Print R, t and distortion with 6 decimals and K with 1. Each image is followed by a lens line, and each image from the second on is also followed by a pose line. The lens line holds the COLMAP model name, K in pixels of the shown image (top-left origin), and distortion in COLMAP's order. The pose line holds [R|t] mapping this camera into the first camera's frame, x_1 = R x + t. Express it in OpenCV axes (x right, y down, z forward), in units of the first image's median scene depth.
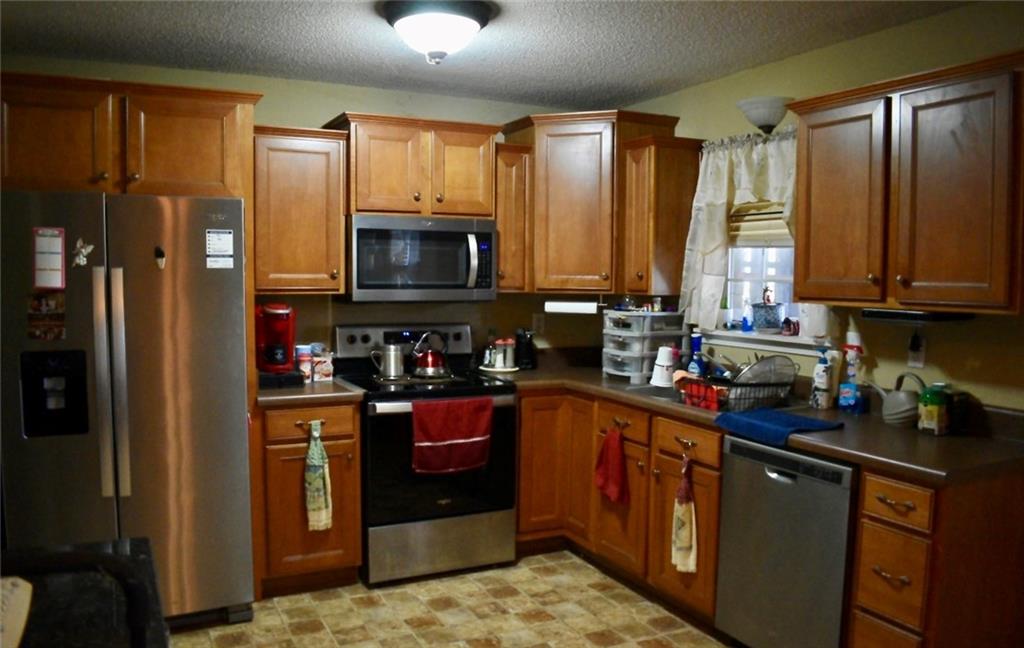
lens RADIAL K [[814.0, 0, 507.6], [0, 814.0, 326.7], [0, 0, 1]] dist [-0.102006, -0.003322]
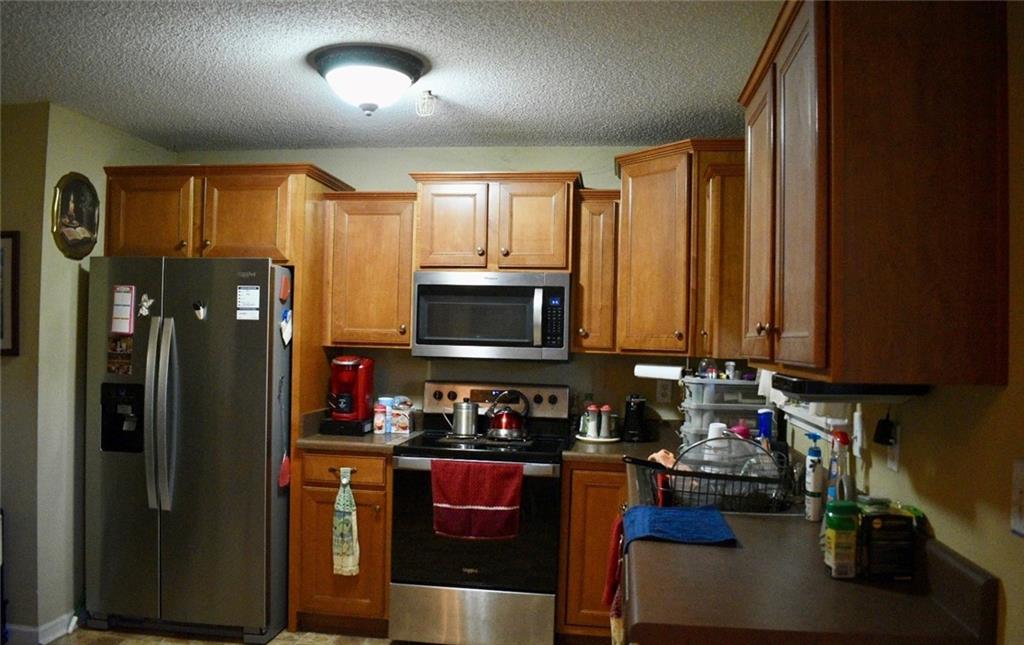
lens RADIAL K [[814.0, 0, 509.9], [0, 814.0, 324.6], [0, 0, 1]] dist [-0.102006, -0.003322]
pose [[0.822873, 0.001332, -0.568224, 0.502281], [-0.054211, 0.995620, -0.076172, 0.000351], [0.565634, 0.093484, 0.819341, 0.238281]]
